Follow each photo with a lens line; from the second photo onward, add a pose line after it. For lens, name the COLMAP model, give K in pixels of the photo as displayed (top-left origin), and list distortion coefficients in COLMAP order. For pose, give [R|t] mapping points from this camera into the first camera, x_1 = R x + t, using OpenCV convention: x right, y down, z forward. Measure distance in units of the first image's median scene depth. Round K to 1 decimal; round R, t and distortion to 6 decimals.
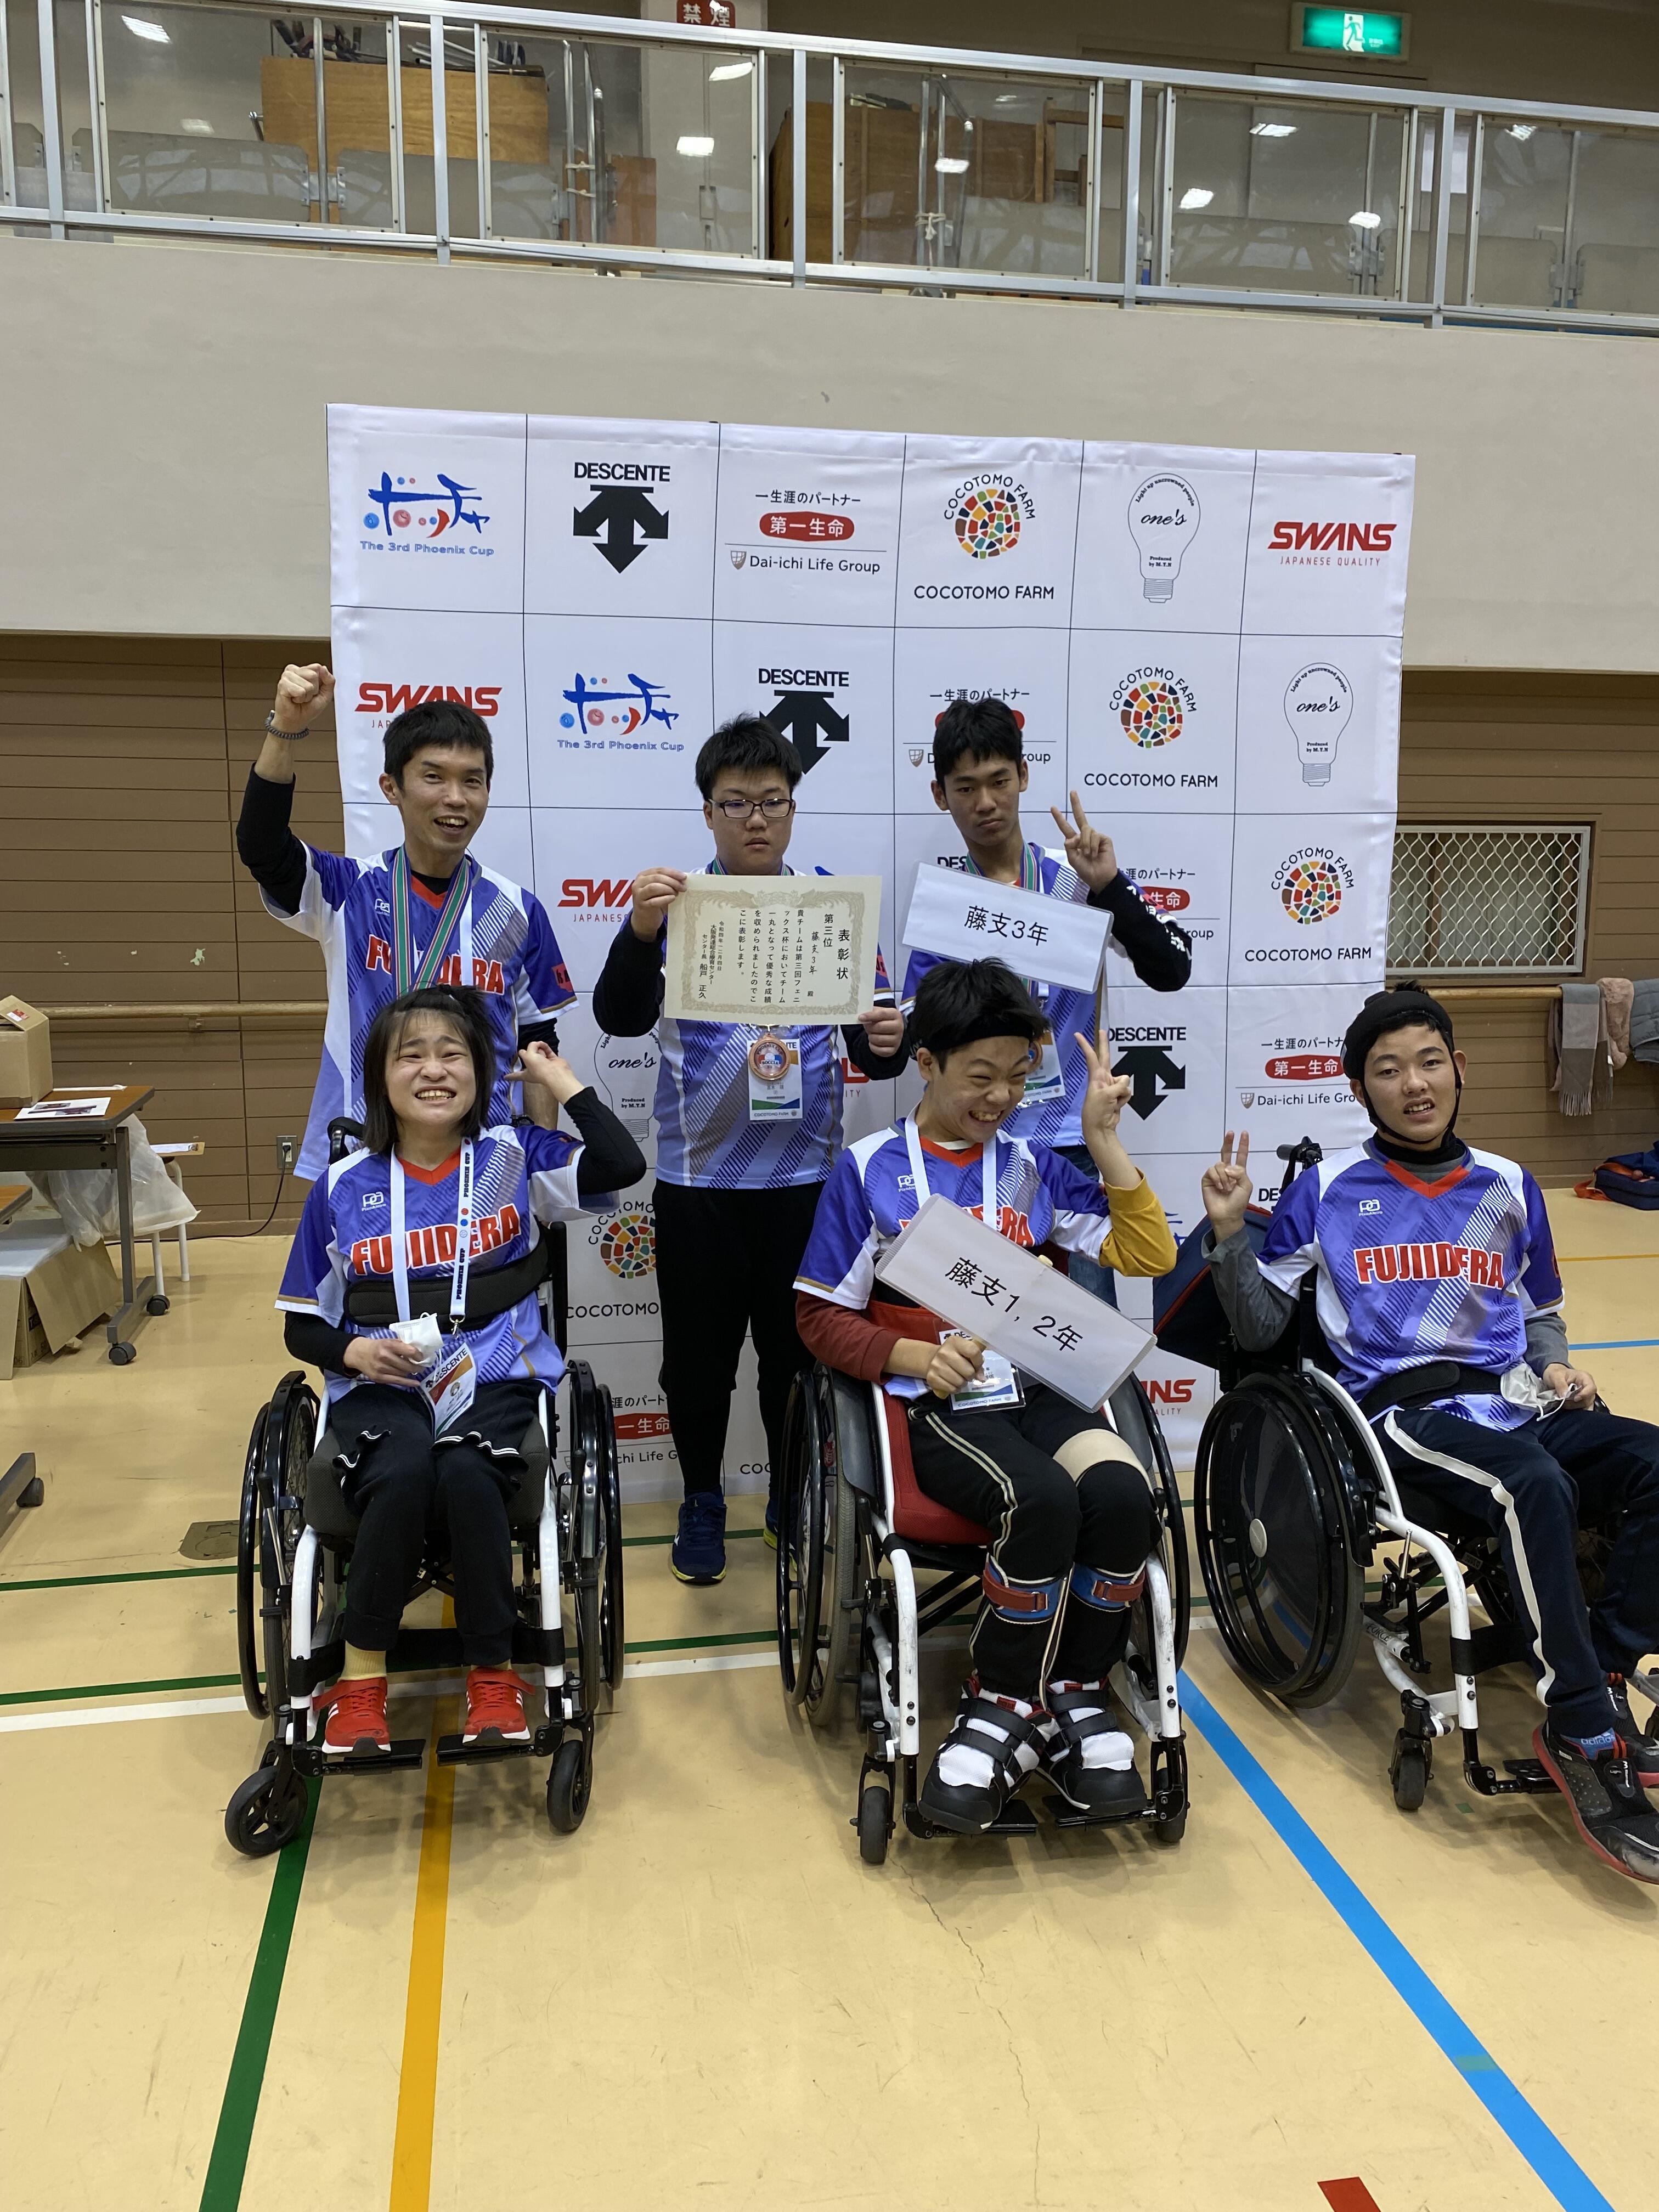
lens RADIAL K [[1804.2, 0, 831.4], [0, 1804.2, 1113.4], [0, 0, 1]] dist [0.054372, 0.004812]
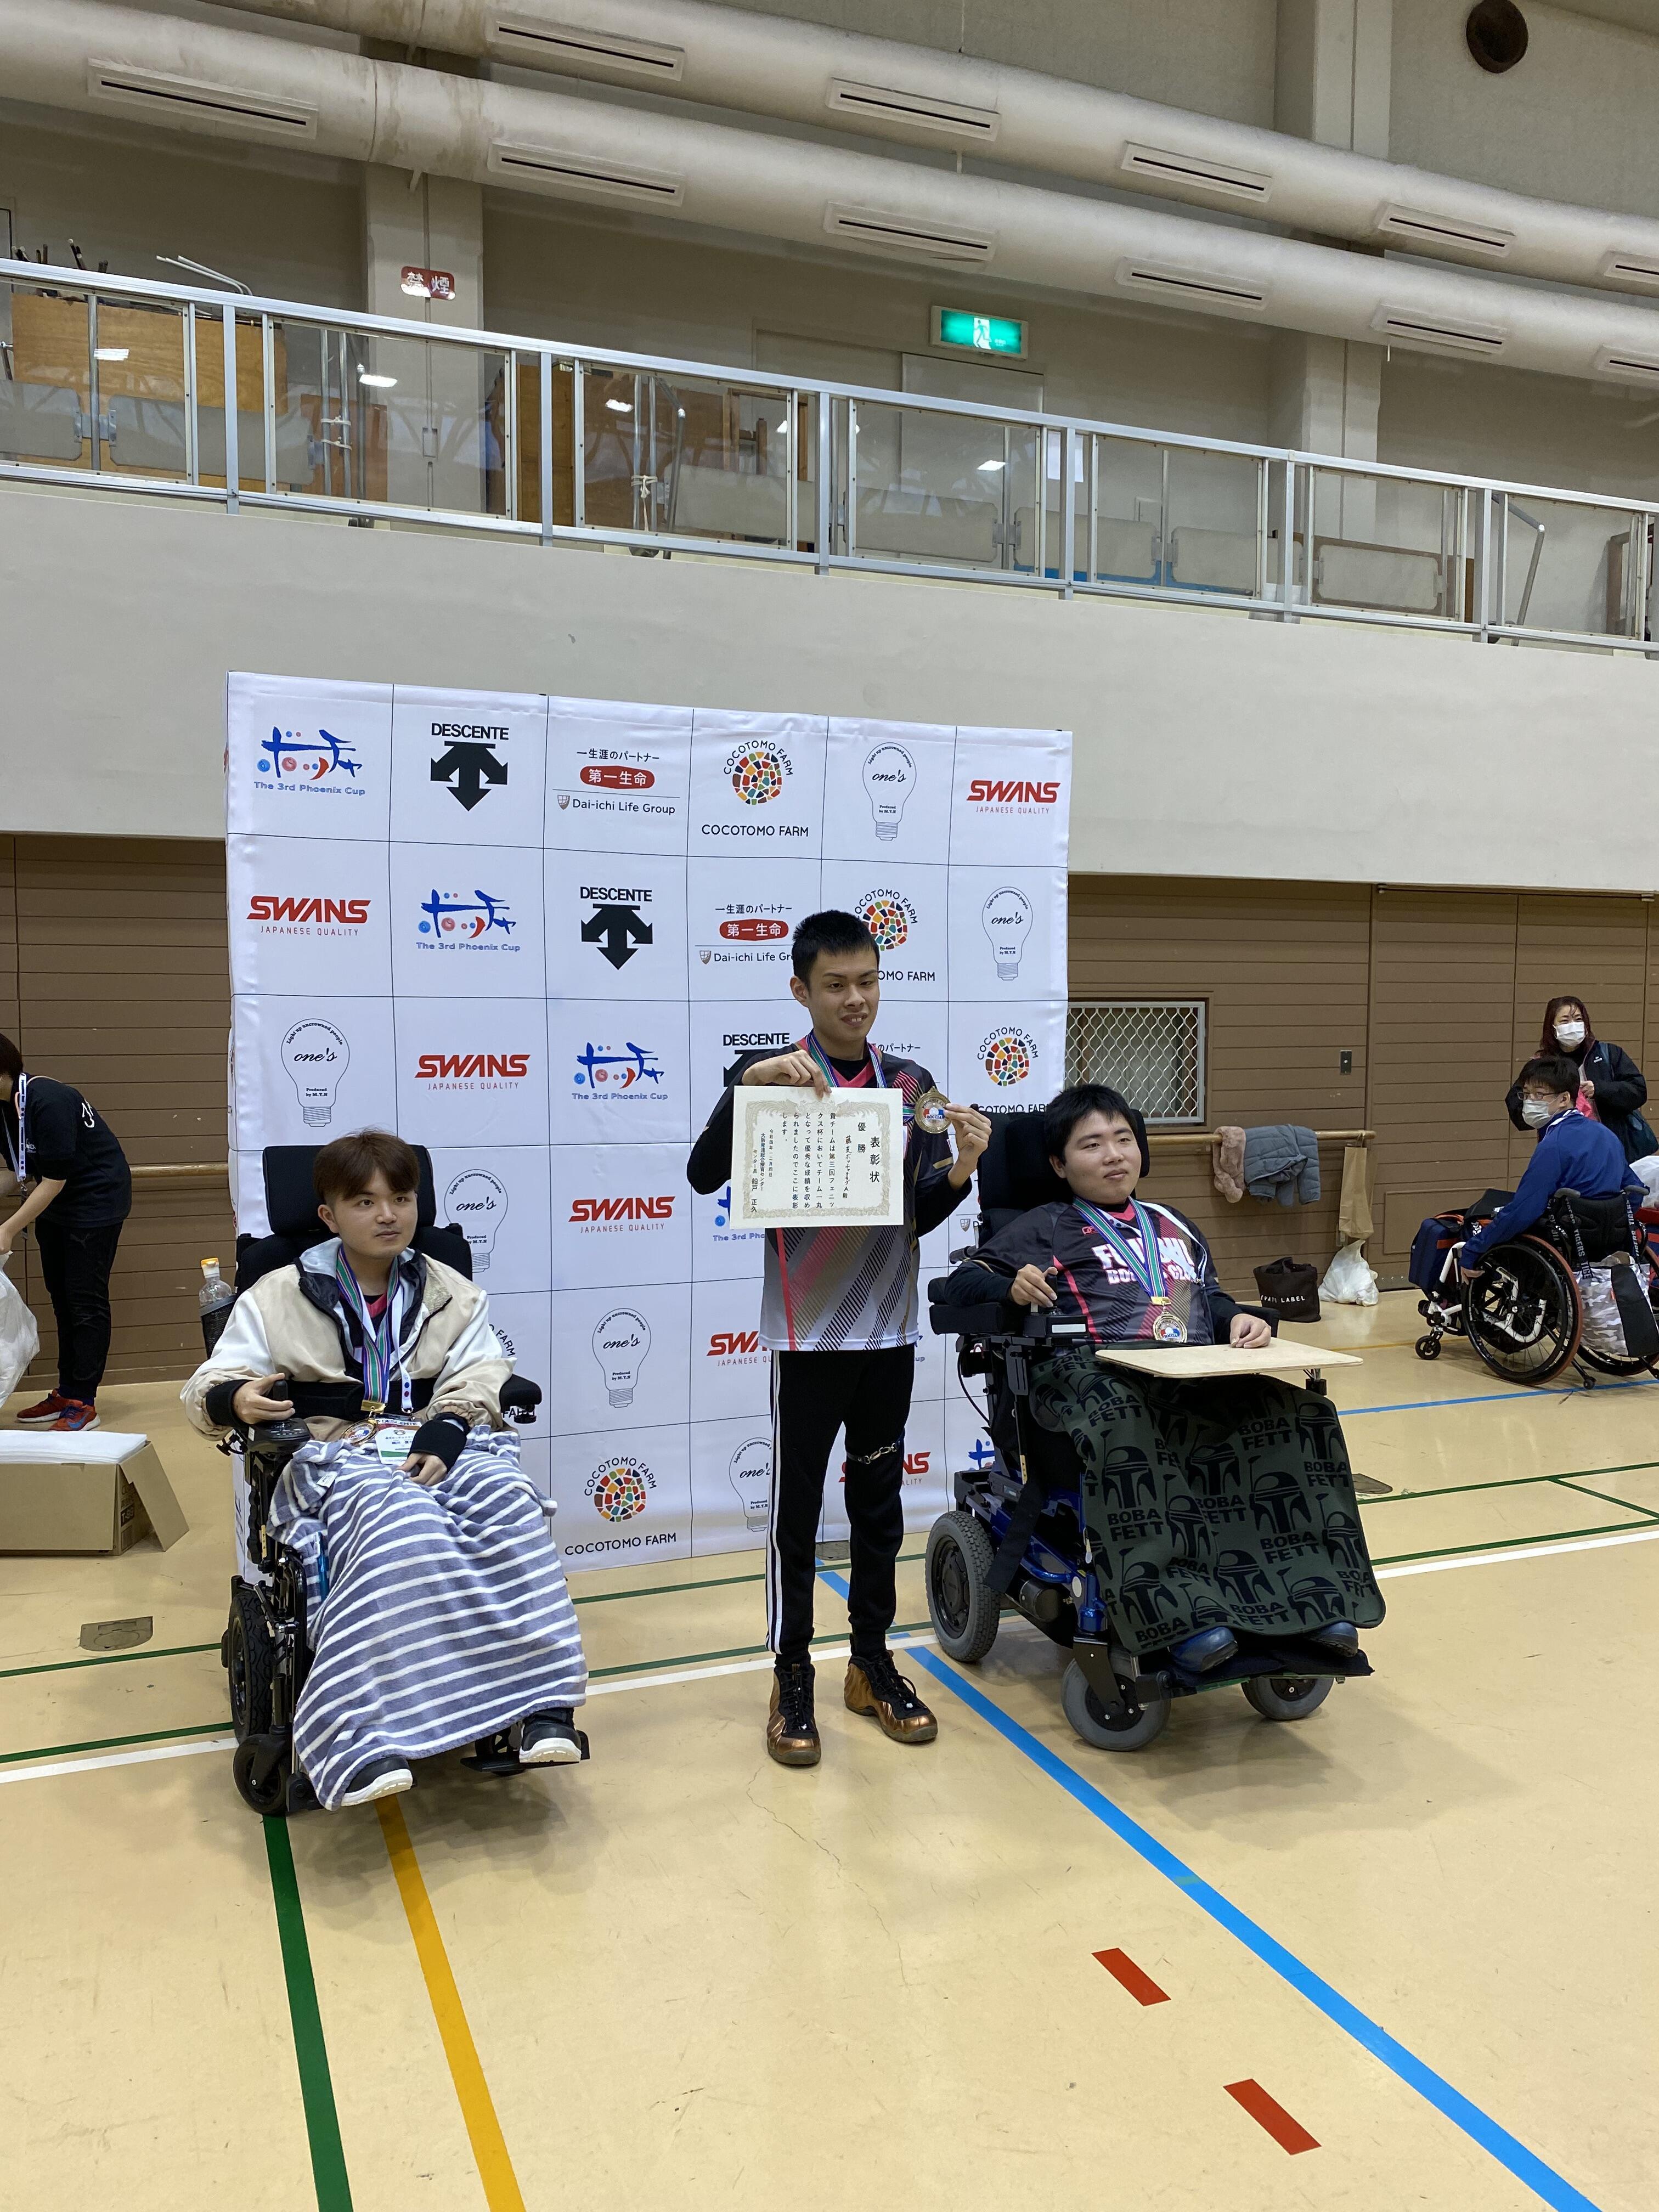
lens RADIAL K [[1701.1, 0, 829.5], [0, 1701.1, 1106.0], [0, 0, 1]] dist [0.287680, -0.517332]
pose [[0.984012, -0.011589, 0.177725, -0.077904], [0.027753, 0.995668, -0.088737, 0.013853], [-0.175926, 0.092251, 0.980071, -0.167689]]
